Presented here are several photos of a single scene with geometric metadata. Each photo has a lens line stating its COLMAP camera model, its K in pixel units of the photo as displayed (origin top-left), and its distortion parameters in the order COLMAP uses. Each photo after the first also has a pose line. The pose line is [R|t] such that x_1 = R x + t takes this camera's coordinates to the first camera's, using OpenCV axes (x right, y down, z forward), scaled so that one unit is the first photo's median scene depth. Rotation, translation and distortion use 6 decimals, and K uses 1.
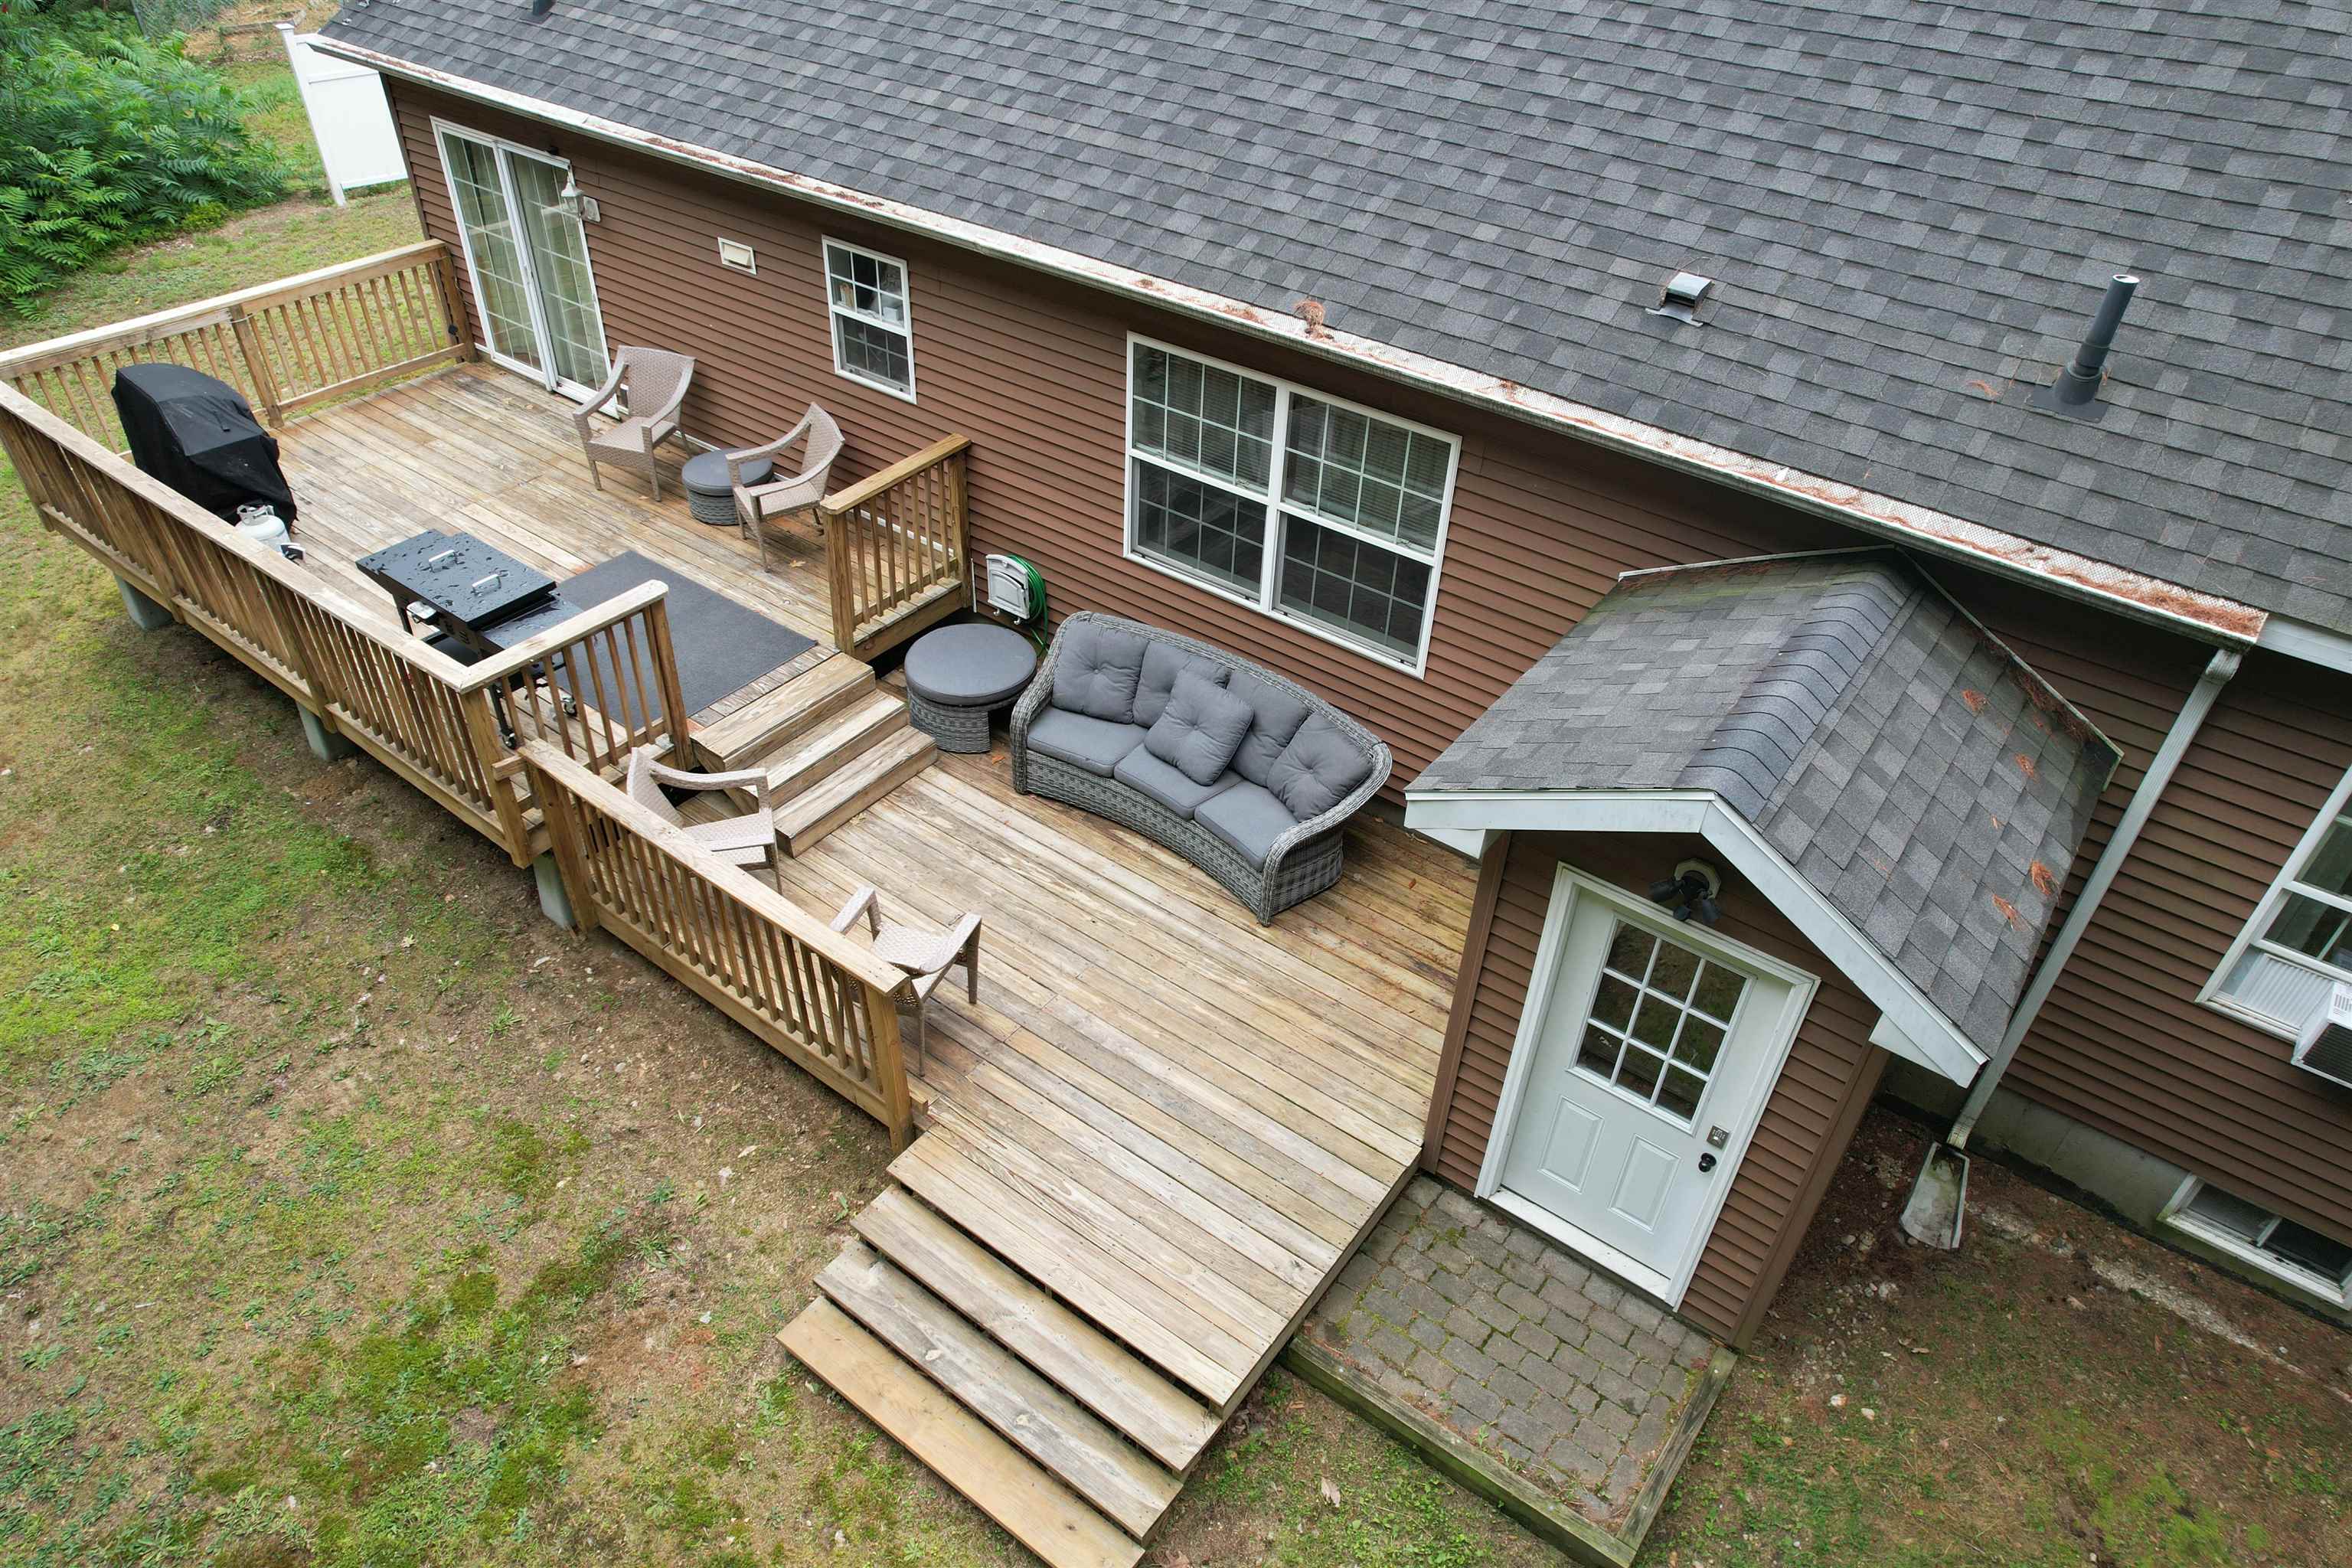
lens RADIAL K [[1508.6, 0, 1173.0], [0, 1508.6, 792.2], [0, 0, 1]] dist [-0.083271, 0.080312]
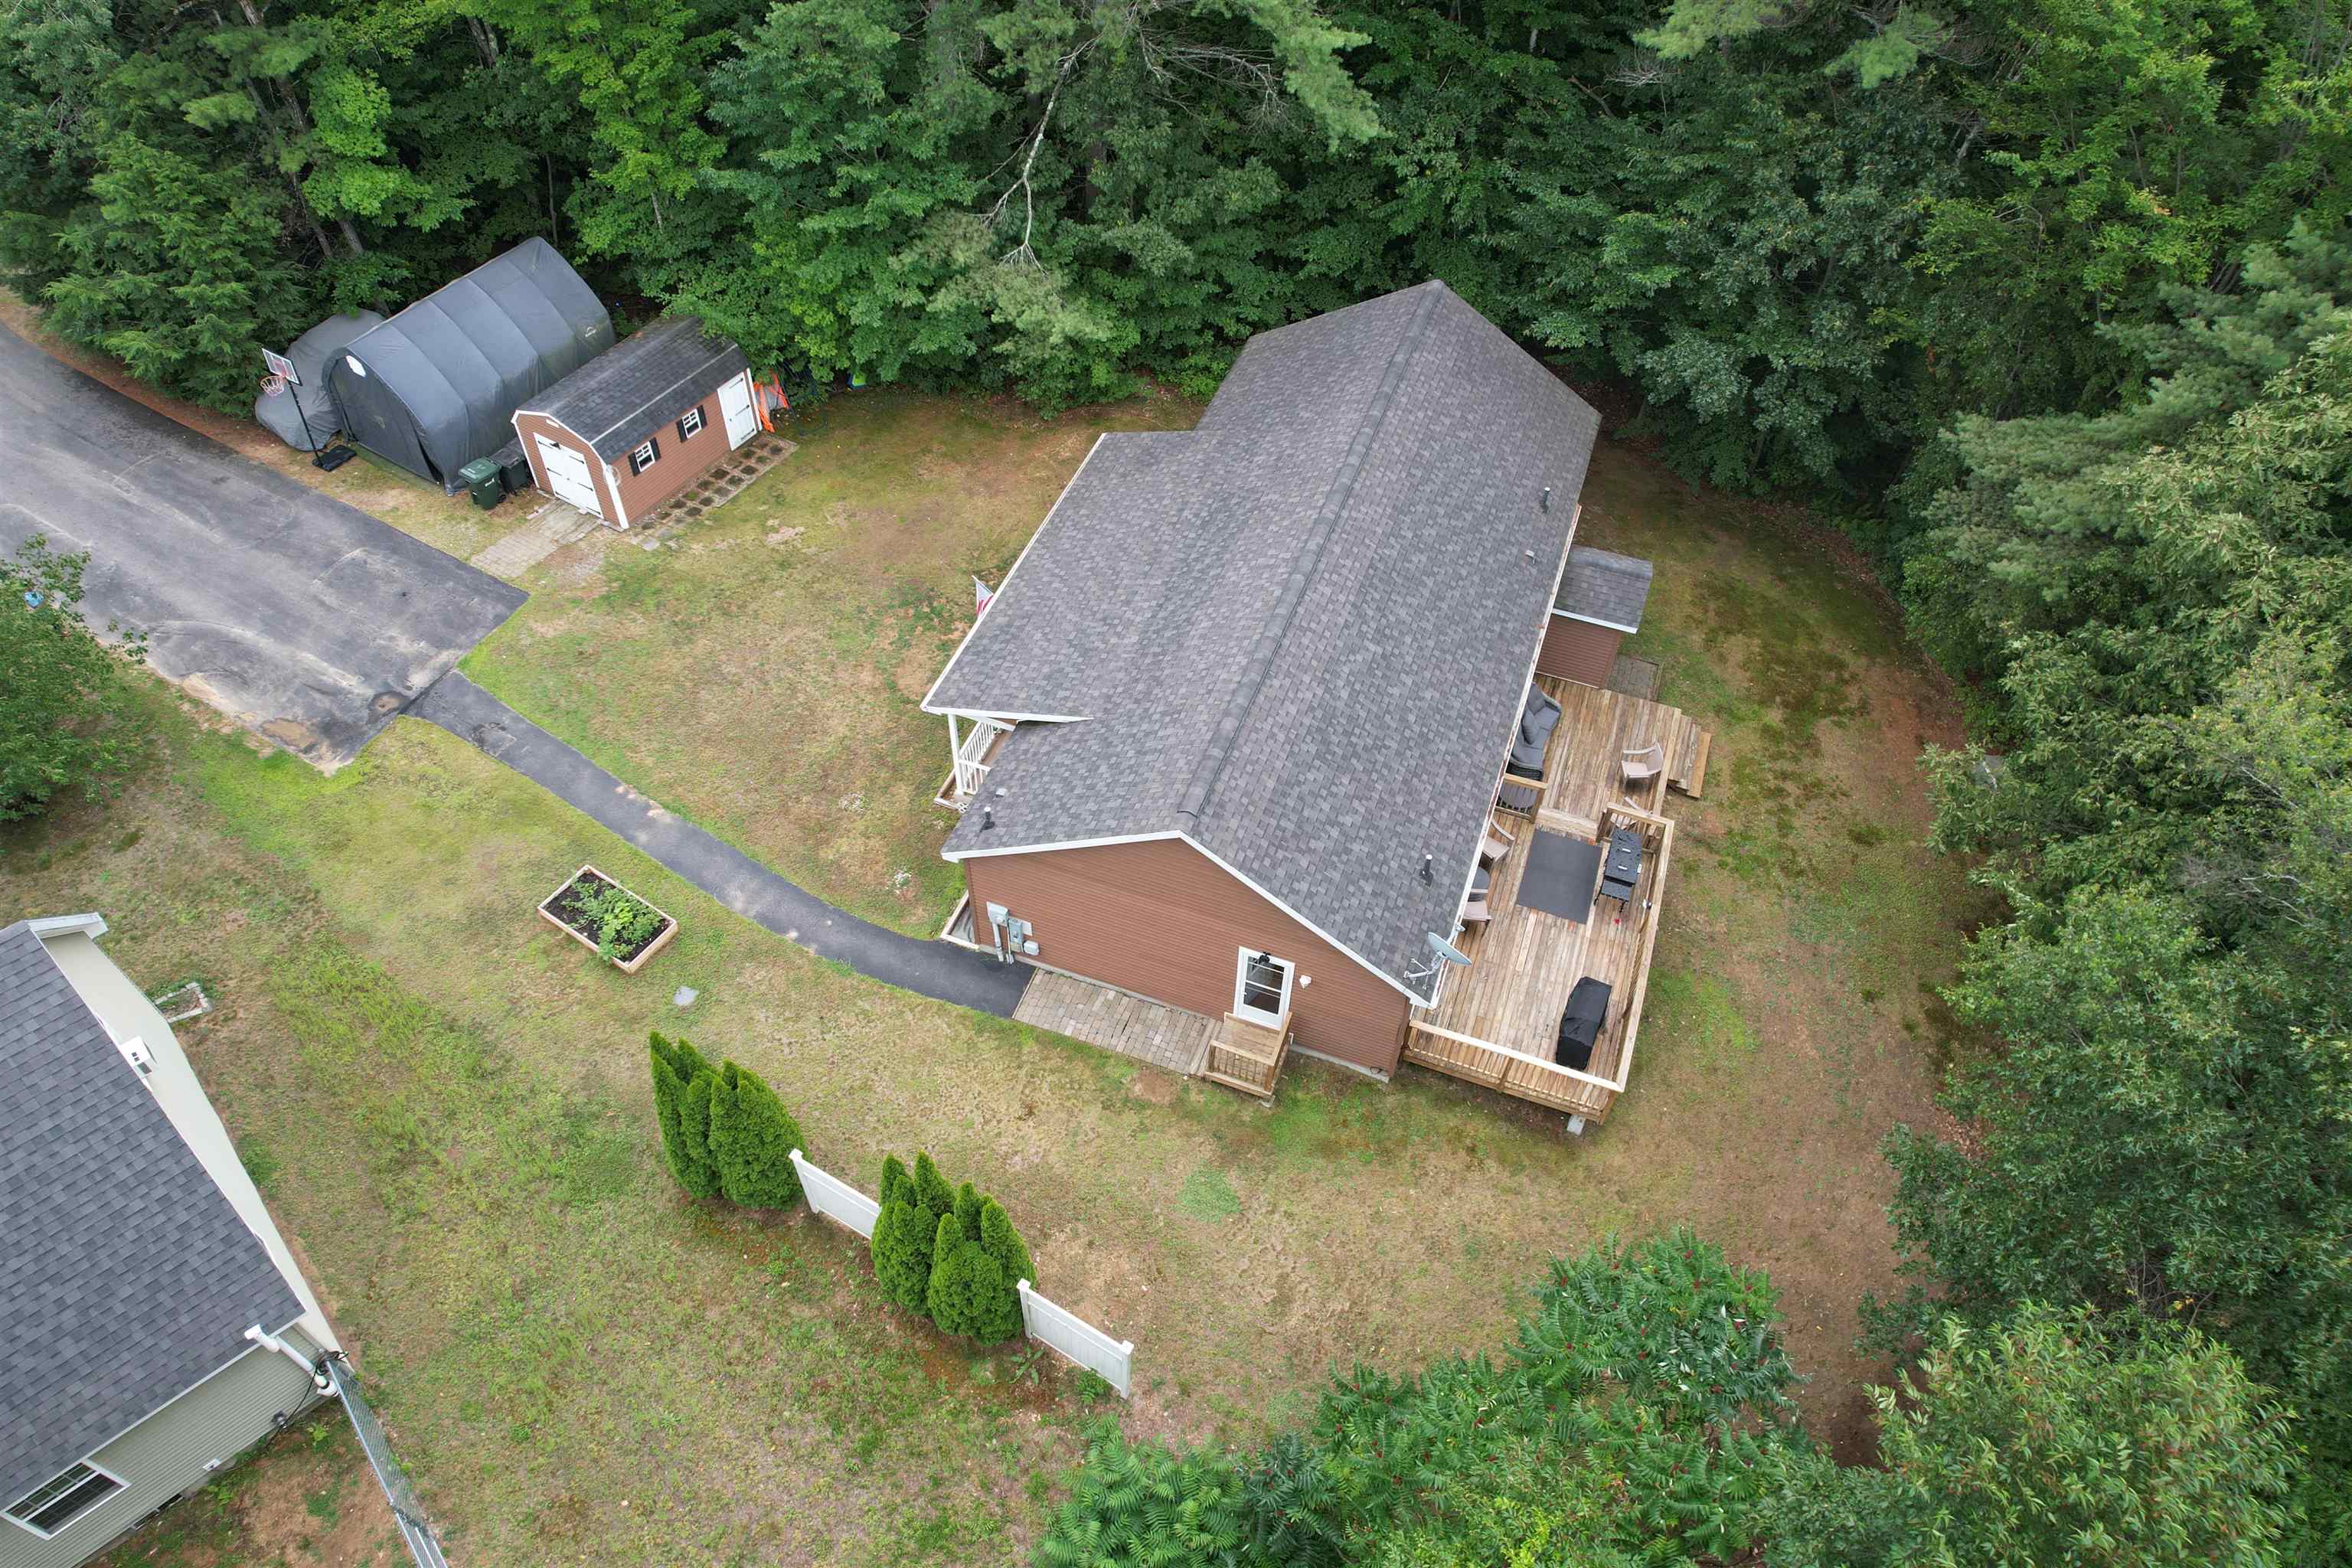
lens RADIAL K [[1508.6, 0, 1173.0], [0, 1508.6, 792.2], [0, 0, 1]] dist [-0.083271, 0.080312]
pose [[-0.295050, -0.746019, 0.596994, -1.873811], [0.564950, 0.367681, 0.738676, -2.936080], [-0.770570, 0.555218, 0.312979, 0.598447]]
